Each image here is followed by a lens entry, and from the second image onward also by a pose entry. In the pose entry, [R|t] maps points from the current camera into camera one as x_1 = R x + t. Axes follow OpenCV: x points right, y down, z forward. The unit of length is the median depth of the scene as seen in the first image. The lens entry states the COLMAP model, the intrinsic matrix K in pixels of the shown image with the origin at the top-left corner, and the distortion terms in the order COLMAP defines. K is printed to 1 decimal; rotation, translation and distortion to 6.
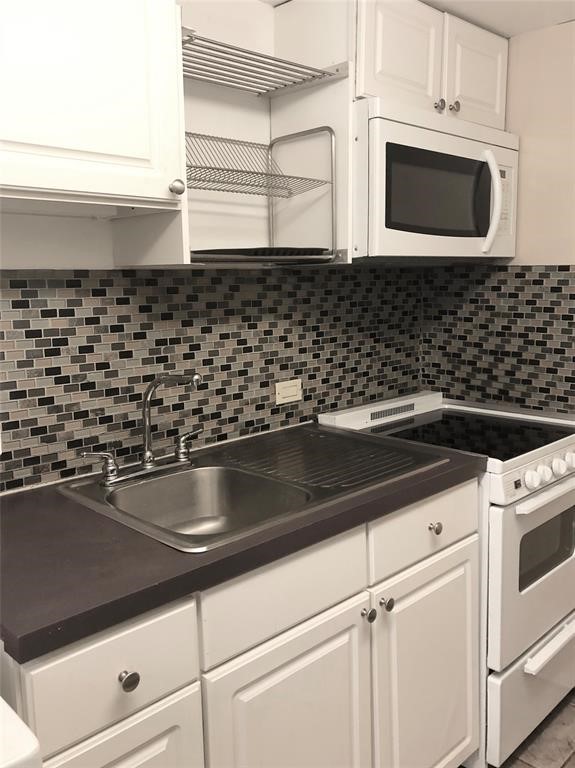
lens RADIAL K [[707.3, 0, 289.0], [0, 707.3, 382.5], [0, 0, 1]] dist [0.017766, 0.001390]
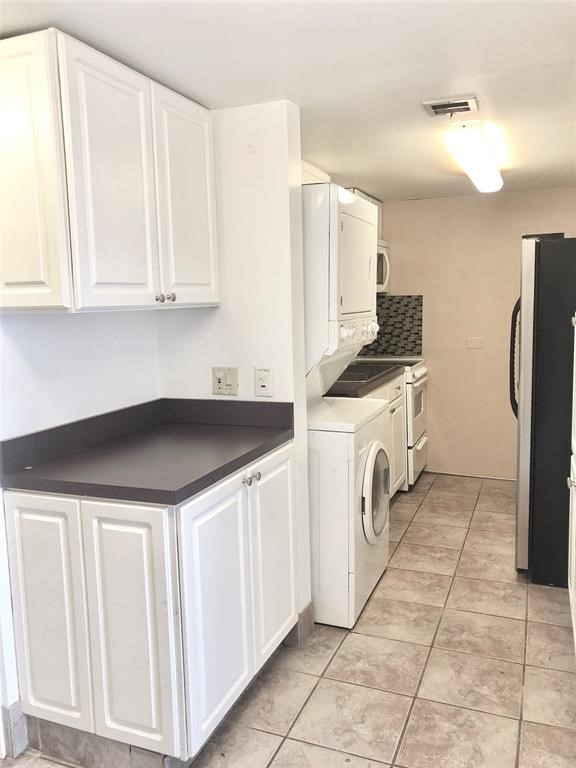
lens RADIAL K [[629.8, 0, 286.2], [0, 629.8, 388.2], [0, 0, 1]] dist [0.043260, -0.033675]
pose [[0.919866, -0.060649, 0.387516, -0.844124], [0.070508, 0.997448, -0.011259, 0.145602], [-0.385844, 0.037680, 0.921794, -0.817577]]
